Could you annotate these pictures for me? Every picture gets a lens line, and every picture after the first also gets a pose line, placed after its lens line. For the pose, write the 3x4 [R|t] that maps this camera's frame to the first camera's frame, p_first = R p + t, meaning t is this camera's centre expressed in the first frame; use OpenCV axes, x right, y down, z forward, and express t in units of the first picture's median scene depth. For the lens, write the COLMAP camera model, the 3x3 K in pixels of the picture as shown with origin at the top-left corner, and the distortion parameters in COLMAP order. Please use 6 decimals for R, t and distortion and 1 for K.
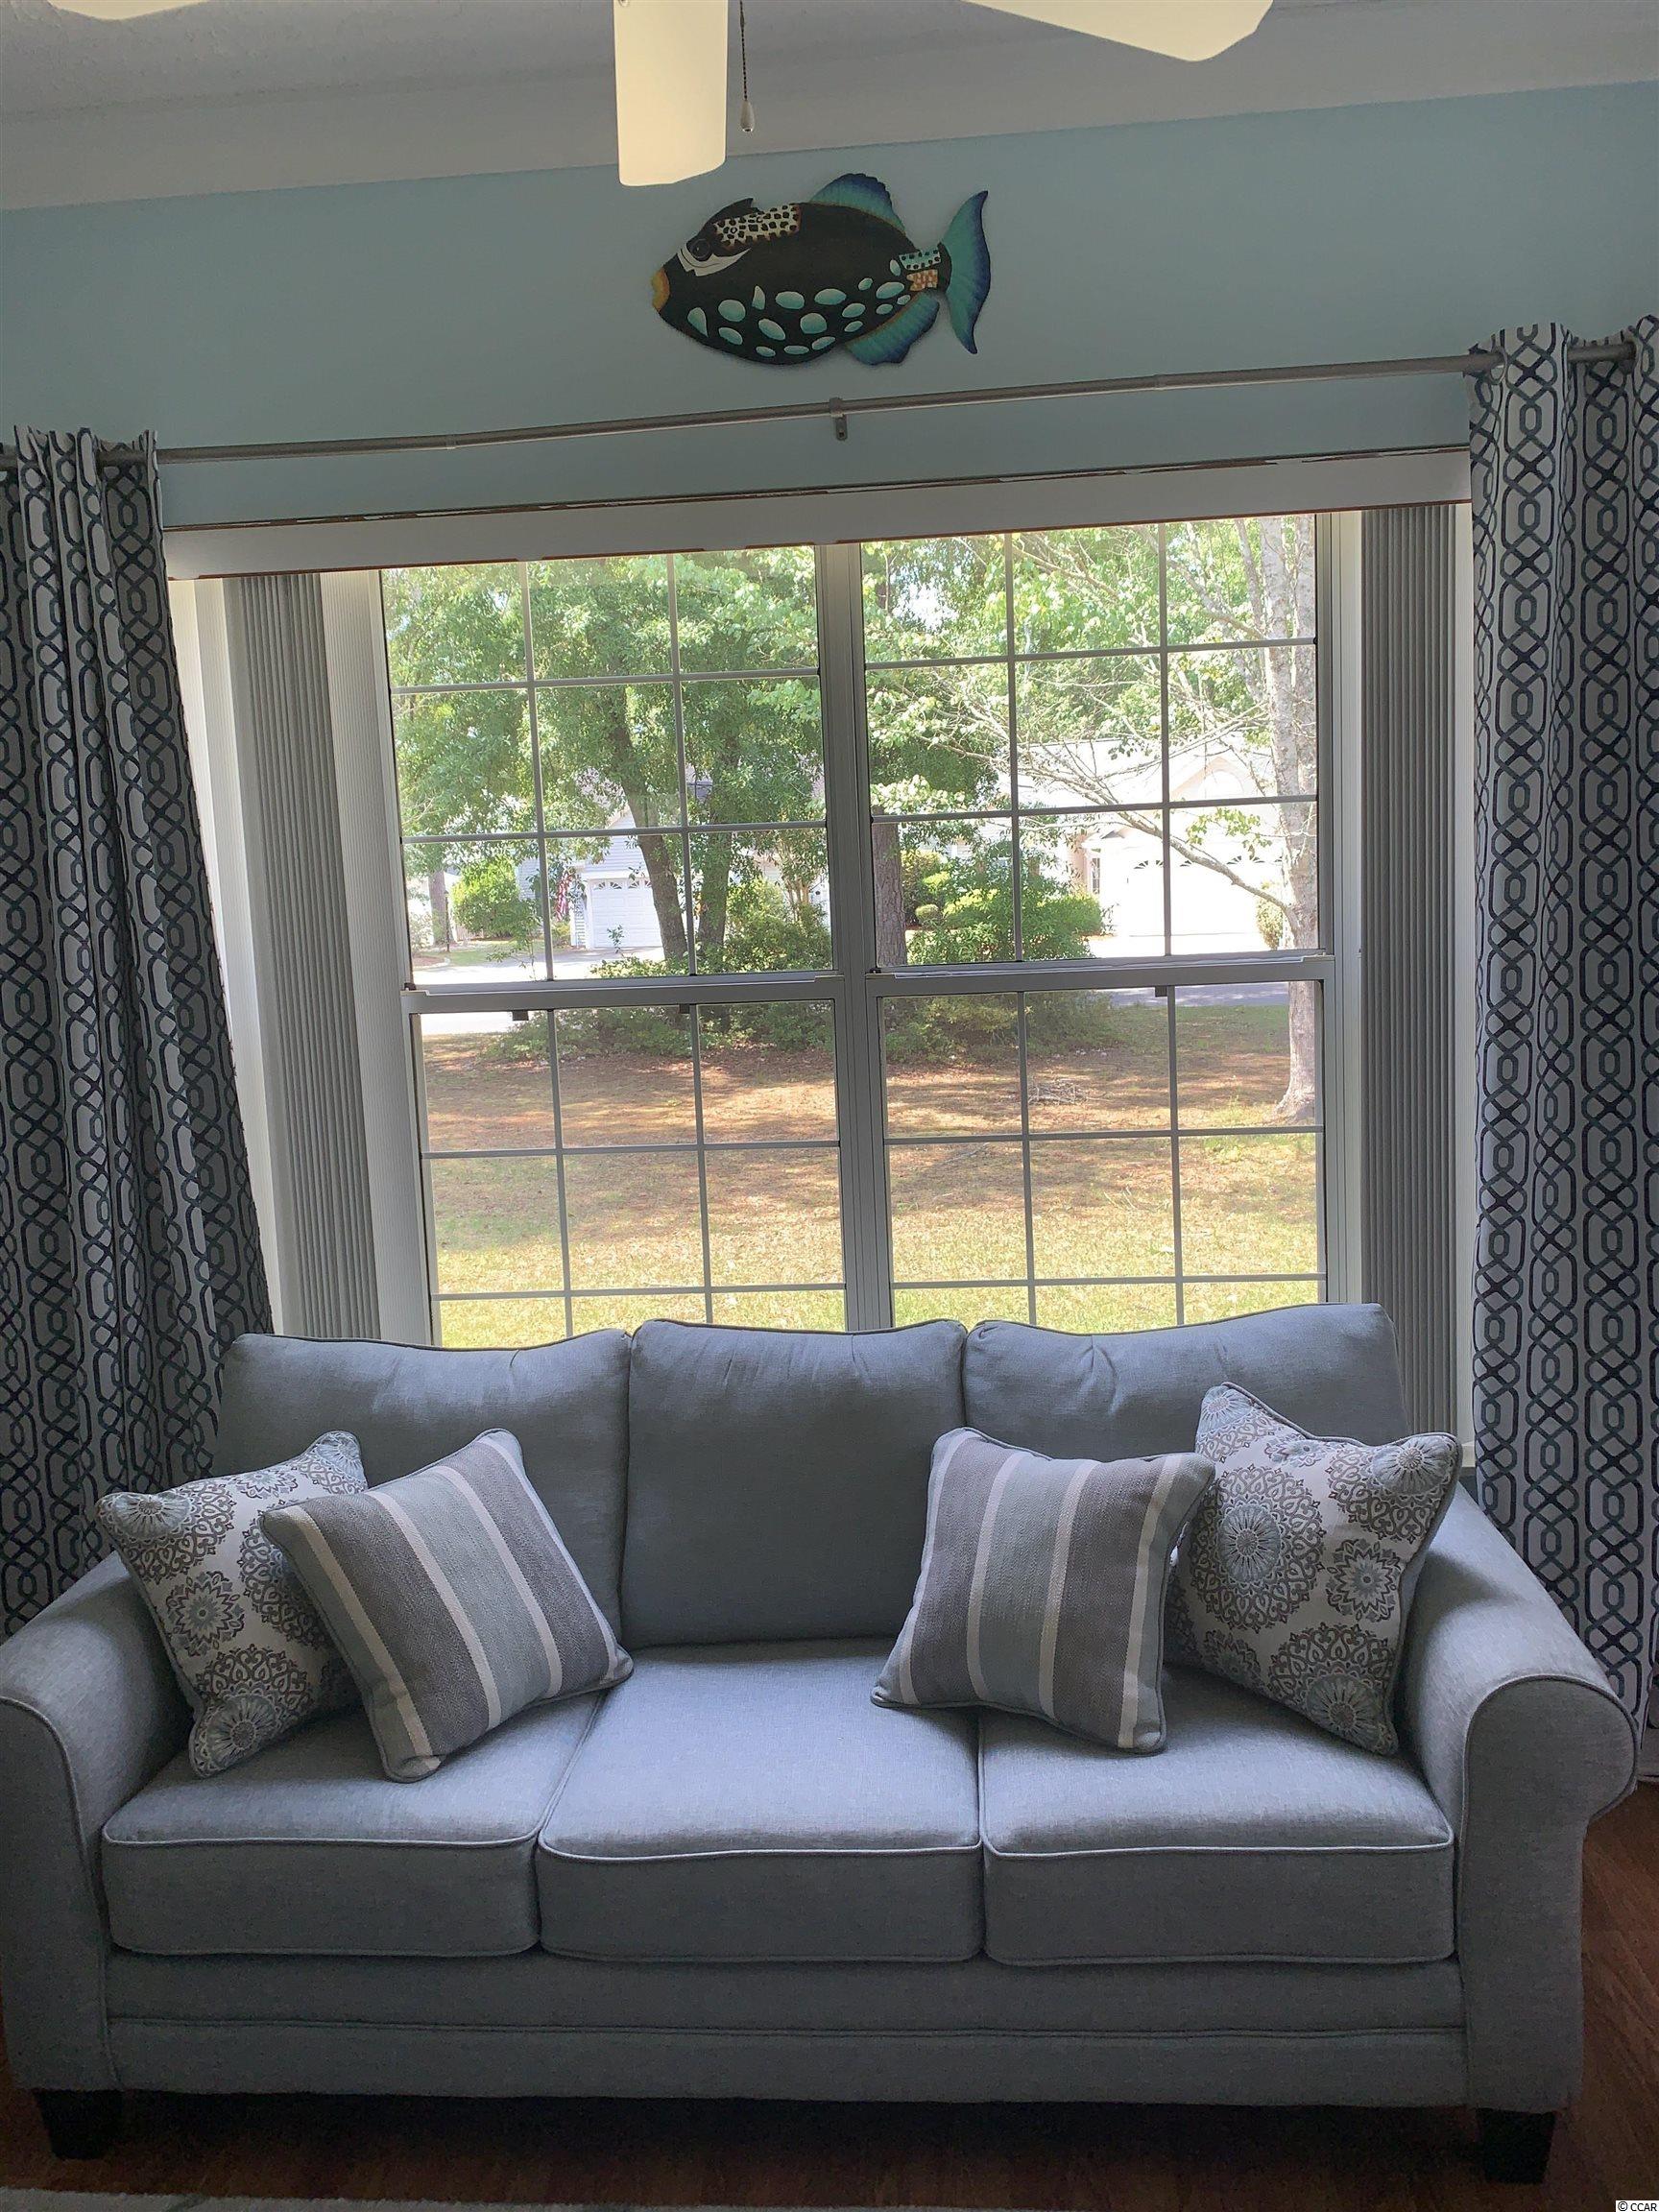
lens RADIAL K [[1696.2, 0, 825.5], [0, 1696.2, 1103.7], [0, 0, 1]] dist [0.005200, -0.001198]
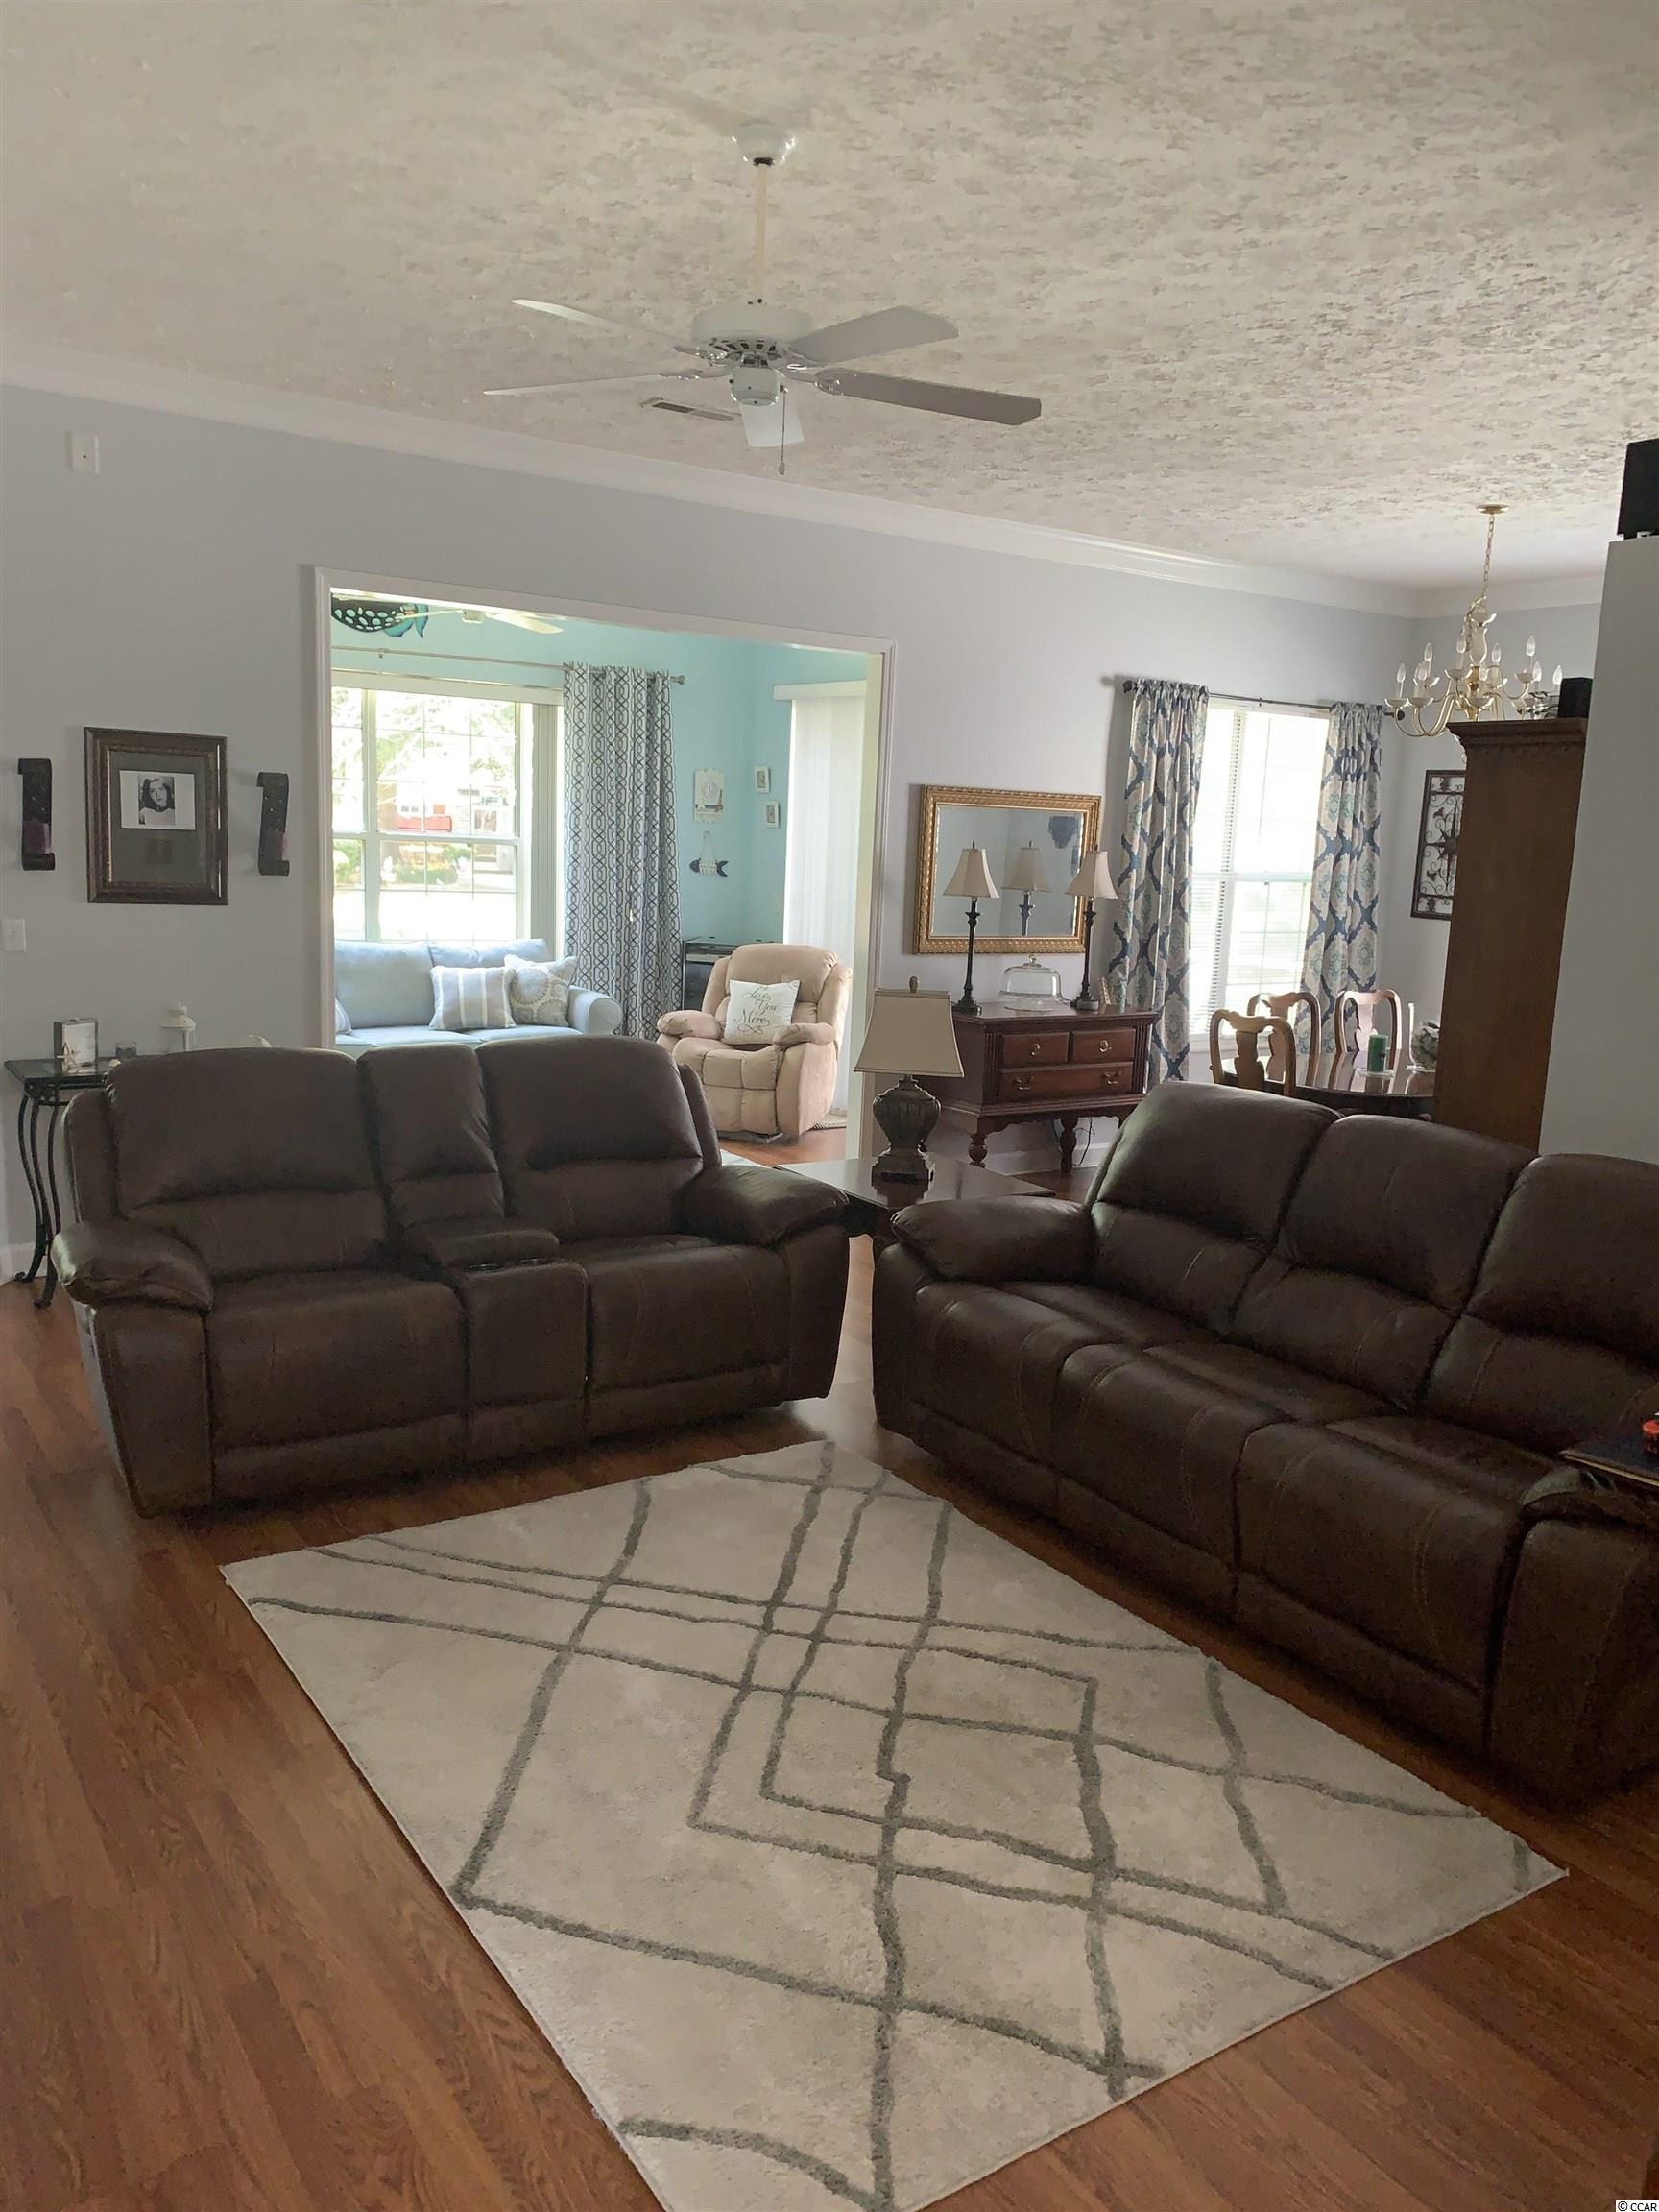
lens RADIAL K [[1696.2, 0, 828.8], [0, 1696.2, 1106.8], [0, 0, 1]] dist [0.005200, -0.001198]
pose [[0.784848, -0.023338, 0.619249, -1.361656], [-0.004097, 0.999073, 0.042845, 0.309463], [-0.619675, -0.036163, 0.784025, -2.083586]]
